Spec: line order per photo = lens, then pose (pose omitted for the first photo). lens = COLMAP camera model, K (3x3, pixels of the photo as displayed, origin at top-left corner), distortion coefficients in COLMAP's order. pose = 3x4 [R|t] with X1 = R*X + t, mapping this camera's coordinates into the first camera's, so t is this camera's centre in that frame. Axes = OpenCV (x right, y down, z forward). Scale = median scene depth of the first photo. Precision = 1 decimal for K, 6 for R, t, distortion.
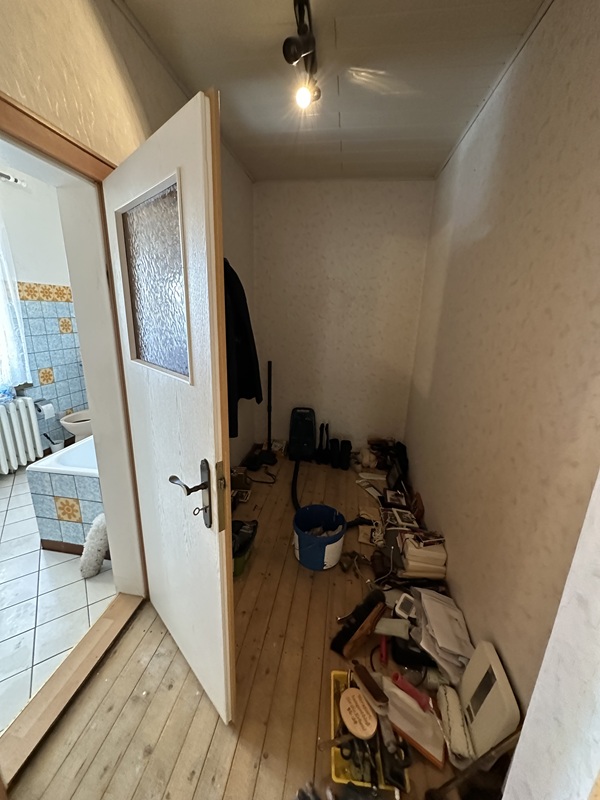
lens RADIAL K [[324.3, 0, 300.9], [0, 324.3, 400.2], [0, 0, 1]] dist [0.001701, 0.000146]
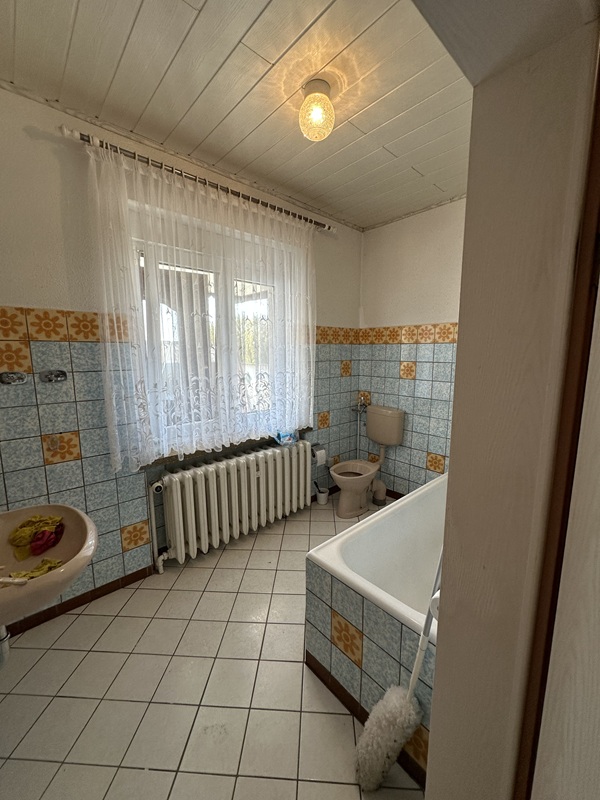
lens RADIAL K [[324.3, 0, 299.2], [0, 324.3, 401.0], [0, 0, 1]] dist [0.001701, 0.000146]
pose [[0.769485, 0.062066, -0.635642, -0.250922], [-0.138618, 0.987772, -0.071357, -0.055324], [0.623440, 0.143019, 0.768679, 0.223589]]
